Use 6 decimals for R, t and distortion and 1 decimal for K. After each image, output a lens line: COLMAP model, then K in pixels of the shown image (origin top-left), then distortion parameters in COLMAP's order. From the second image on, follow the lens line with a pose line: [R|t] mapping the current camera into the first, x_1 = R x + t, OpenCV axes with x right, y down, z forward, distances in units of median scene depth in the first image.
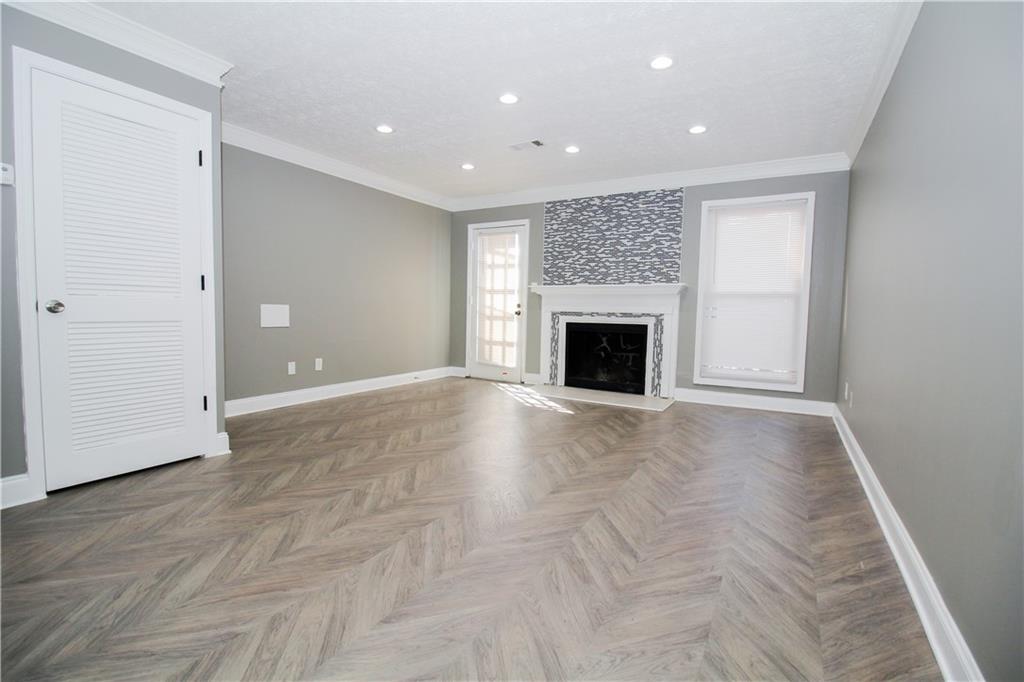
lens RADIAL K [[472.5, 0, 512.0], [0, 472.5, 341.0], [0, 0, 1]] dist [0.001138, -0.000584]
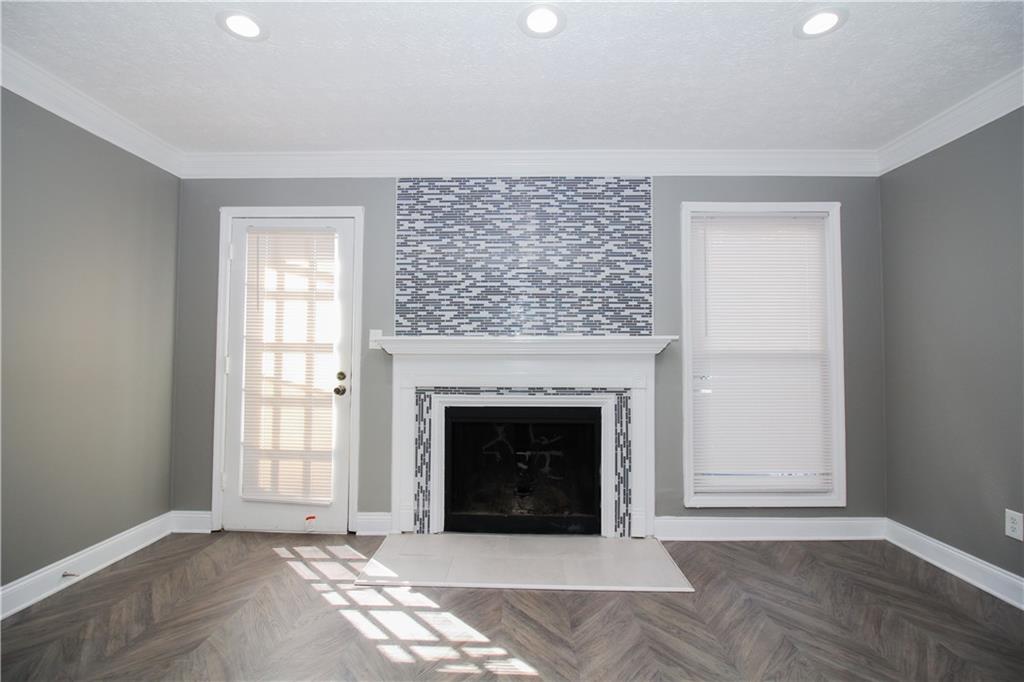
lens RADIAL K [[472.5, 0, 512.0], [0, 472.5, 341.0], [0, 0, 1]] dist [0.001138, -0.000584]
pose [[0.874907, -0.000068, 0.484291, -0.076320], [0.045389, 0.995610, -0.081860, -0.068715], [-0.482159, 0.093601, 0.871069, 0.527657]]
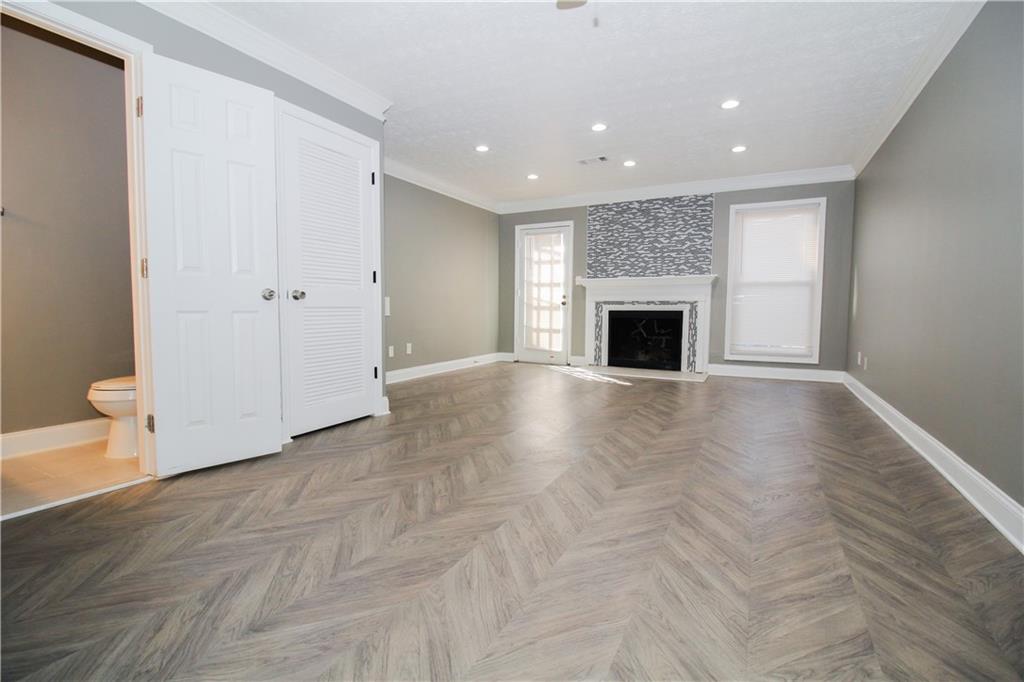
lens RADIAL K [[472.5, 0, 512.0], [0, 472.5, 341.0], [0, 0, 1]] dist [0.001138, -0.000584]
pose [[0.998937, -0.018531, 0.042211, -0.177731], [0.018259, 0.999810, 0.006828, 0.023444], [-0.042329, -0.006050, 0.999085, -0.142959]]
